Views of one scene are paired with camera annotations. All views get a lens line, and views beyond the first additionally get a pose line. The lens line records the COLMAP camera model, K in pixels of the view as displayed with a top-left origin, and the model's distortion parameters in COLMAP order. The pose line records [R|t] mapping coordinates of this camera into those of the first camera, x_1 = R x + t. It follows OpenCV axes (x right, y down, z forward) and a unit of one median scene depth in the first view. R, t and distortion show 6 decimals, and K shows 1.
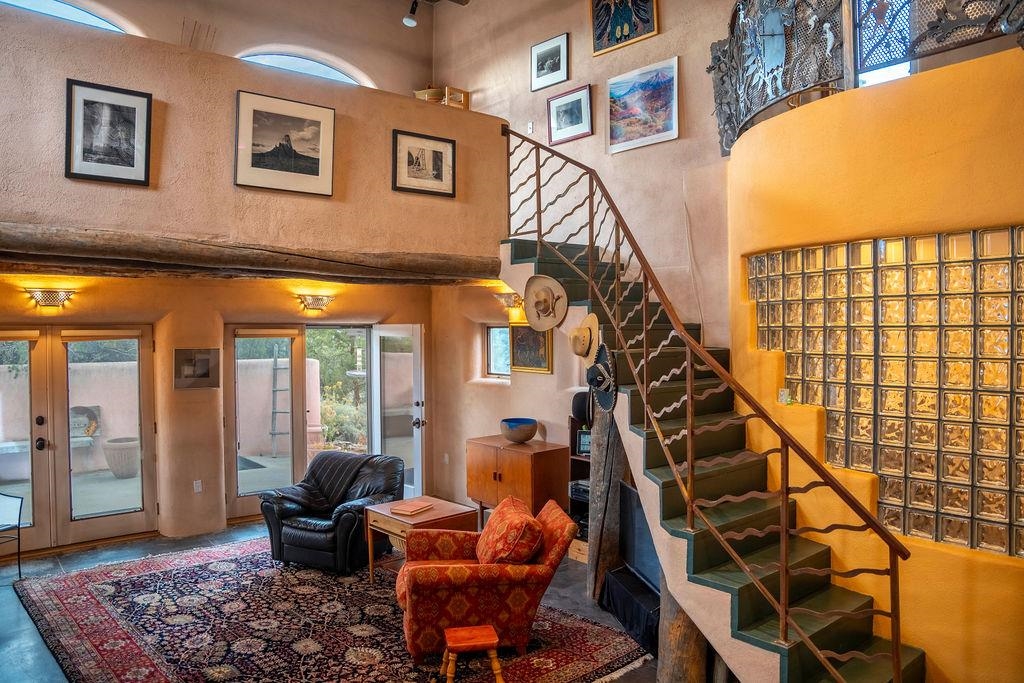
lens RADIAL K [[728.9, 0, 505.9], [0, 728.9, 342.4], [0, 0, 1]] dist [-0.180094, 0.145379]
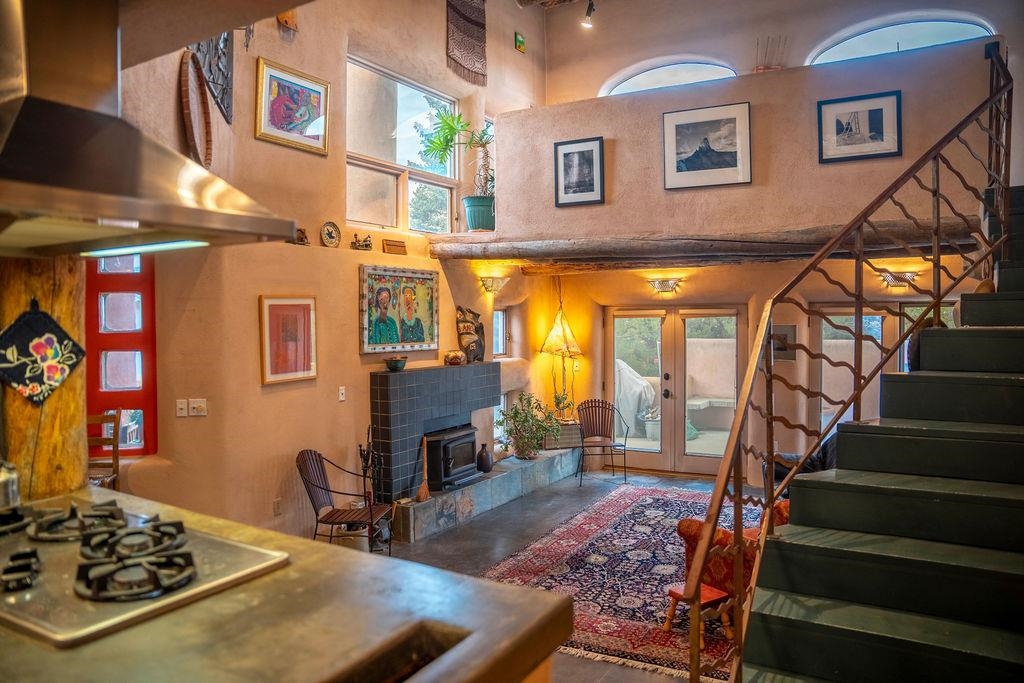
lens RADIAL K [[710.3, 0, 512.9], [0, 710.3, 340.4], [0, 0, 1]] dist [-0.174246, 0.133679]
pose [[0.333707, 0.027346, -0.942280, 0.658442], [-0.010526, 0.999625, 0.025283, 0.013362], [0.942618, 0.001481, 0.333870, 0.320369]]
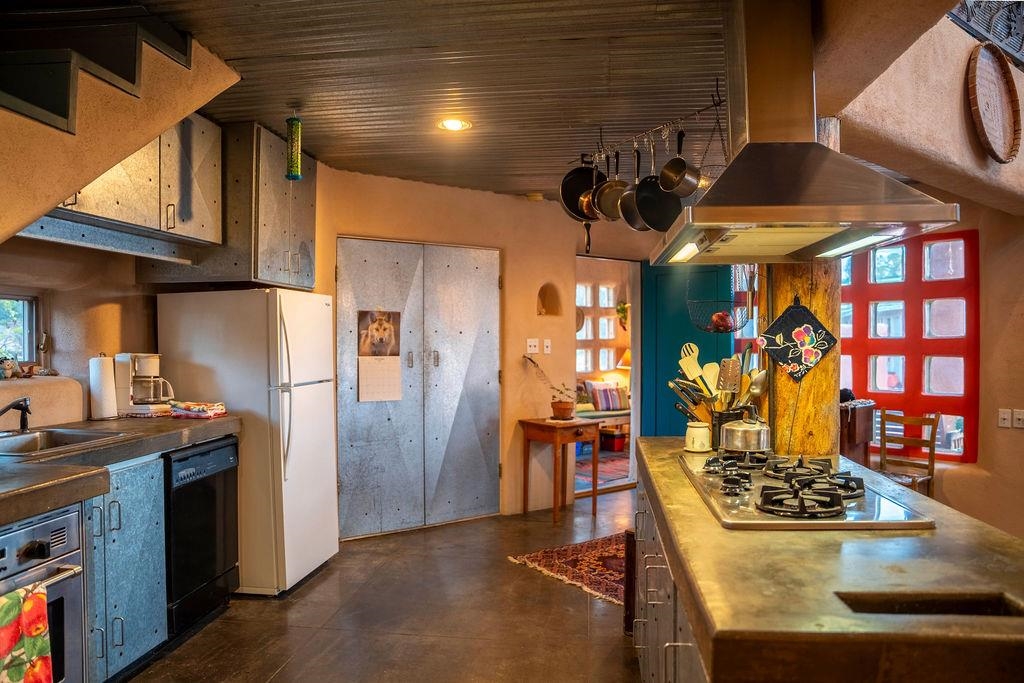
lens RADIAL K [[728.9, 0, 505.9], [0, 728.9, 342.4], [0, 0, 1]] dist [-0.180094, 0.145379]
pose [[-0.733021, 0.003294, -0.680199, 0.704389], [-0.008827, 0.999858, 0.014355, 0.030047], [0.680149, 0.016527, -0.732887, 0.422787]]
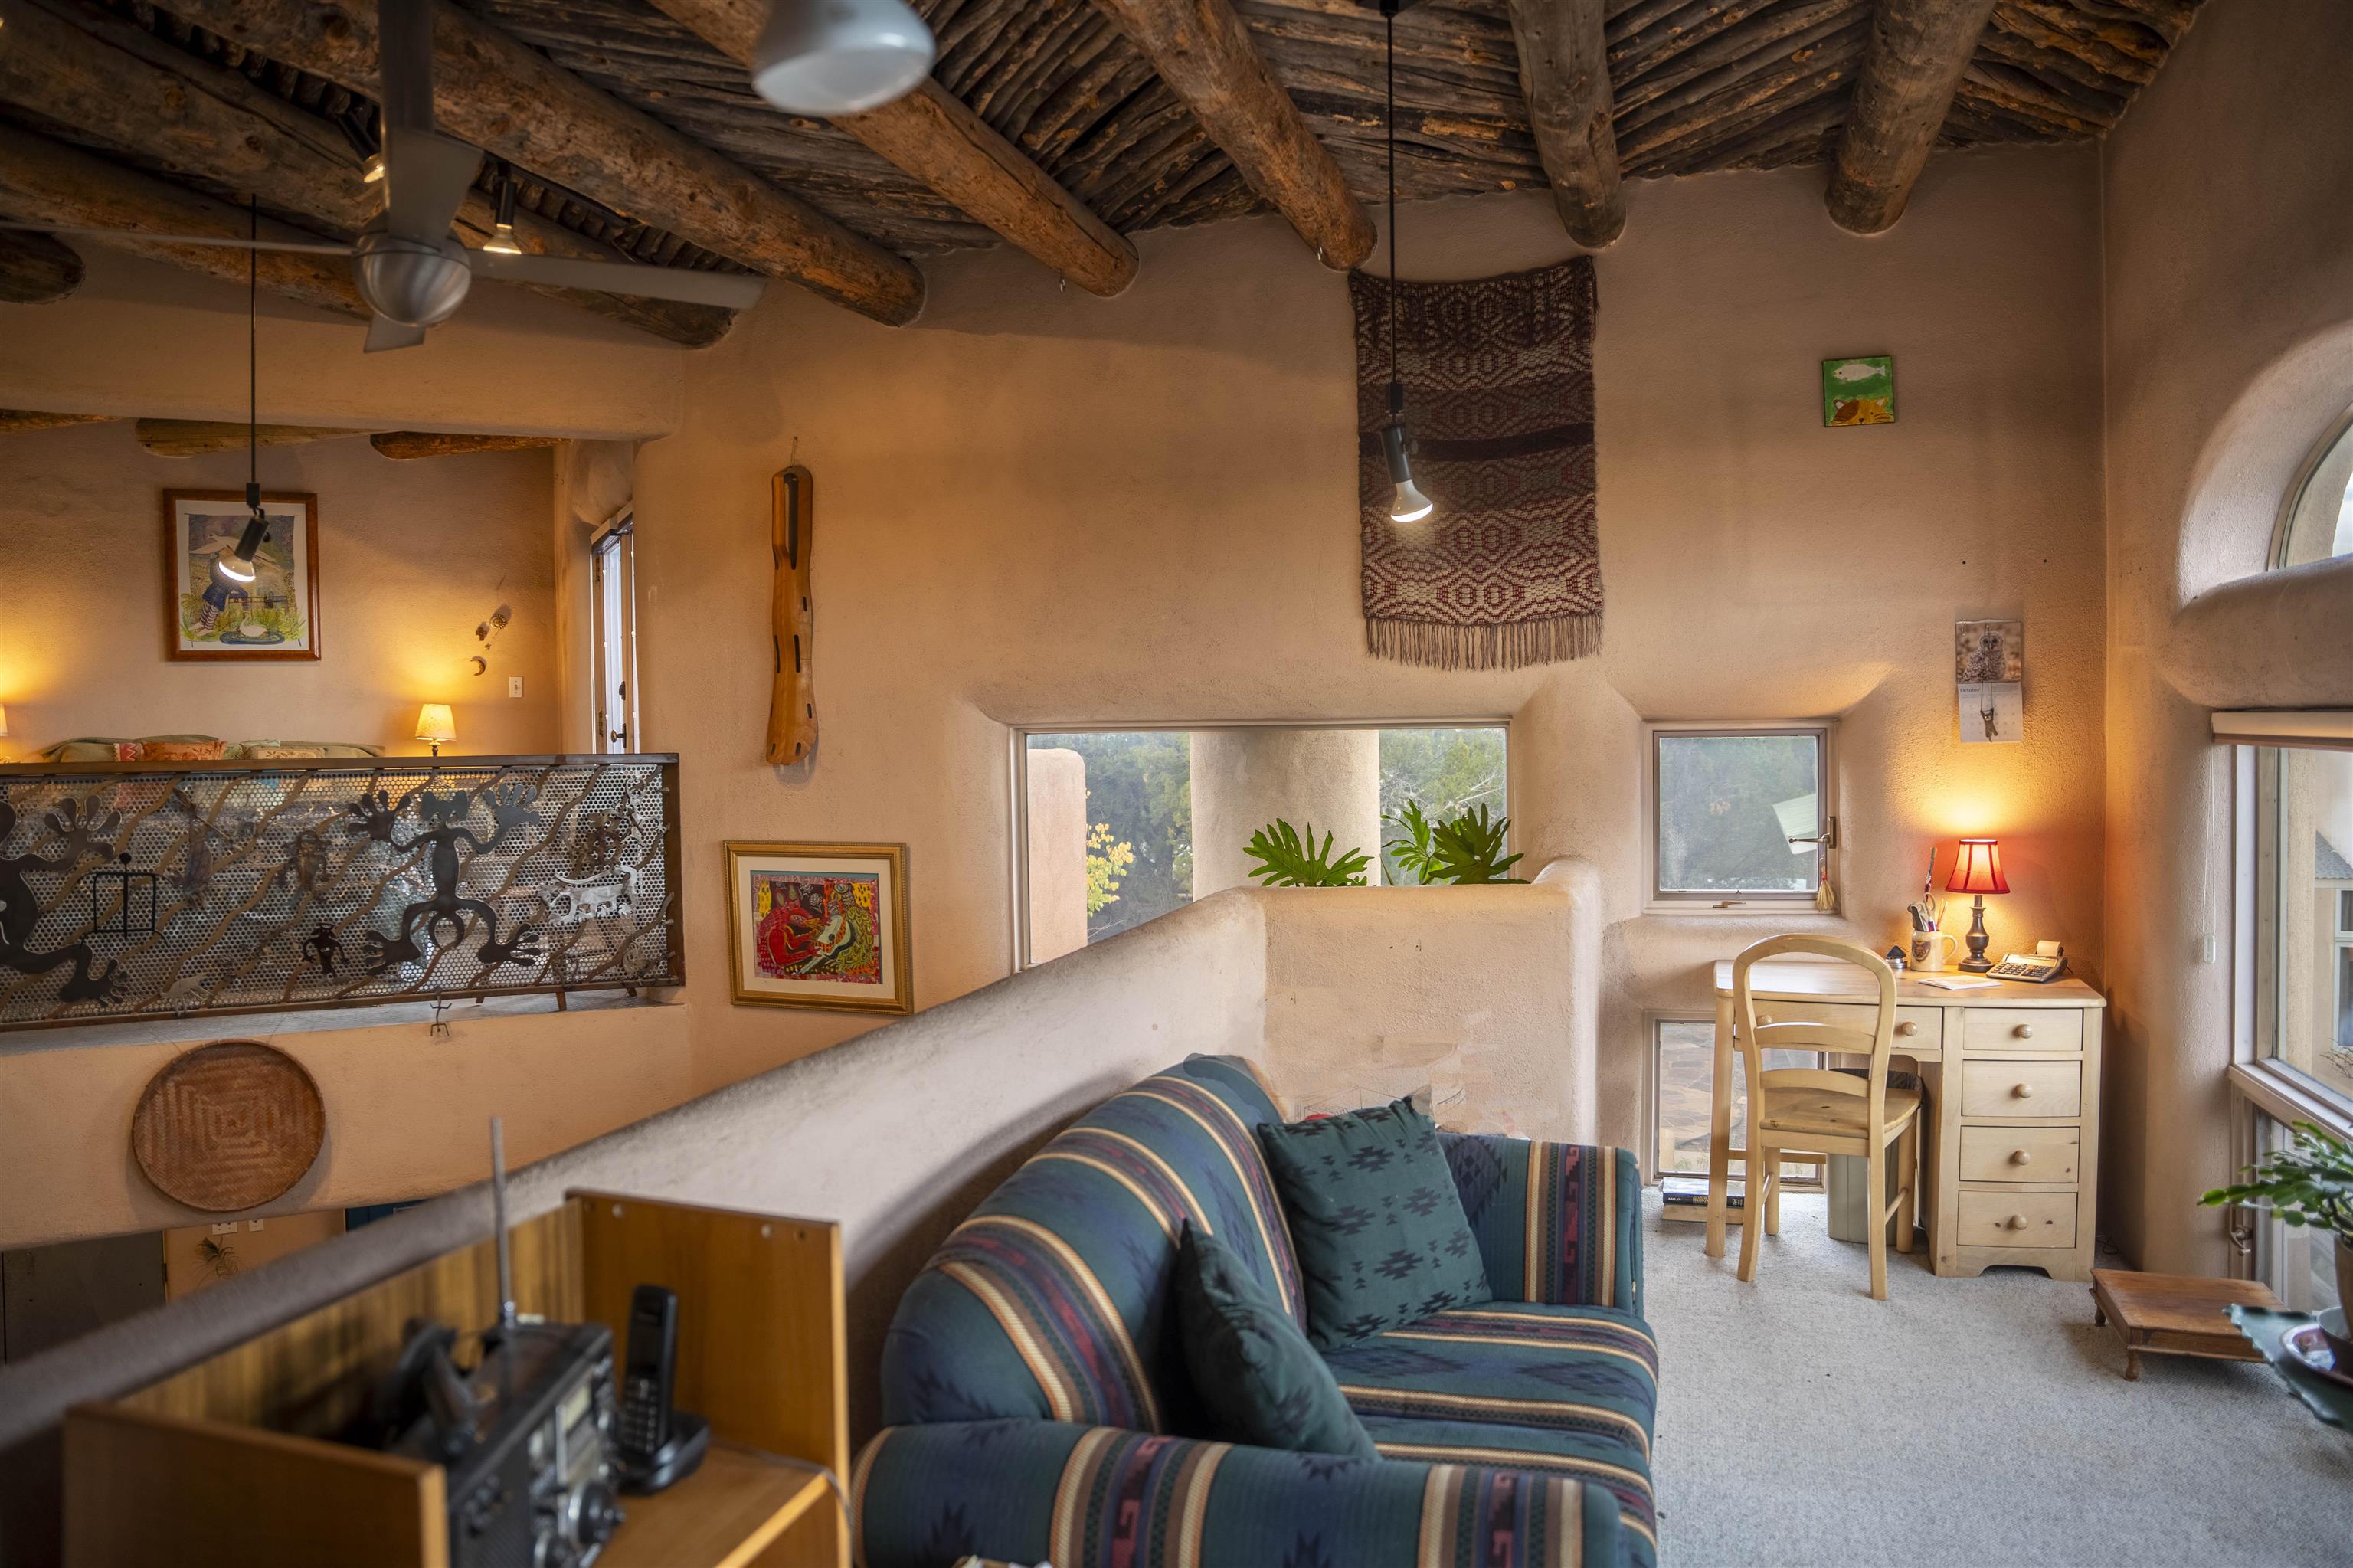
lens RADIAL K [[1650.6, 0, 1182.9], [0, 1650.6, 777.9], [0, 0, 1]] dist [-0.178446, 0.140691]
pose [[-0.838022, 0.031018, -0.544754, -0.089891], [0.003875, 0.998696, 0.050904, -0.501822], [0.545623, 0.040548, -0.837049, 1.525157]]
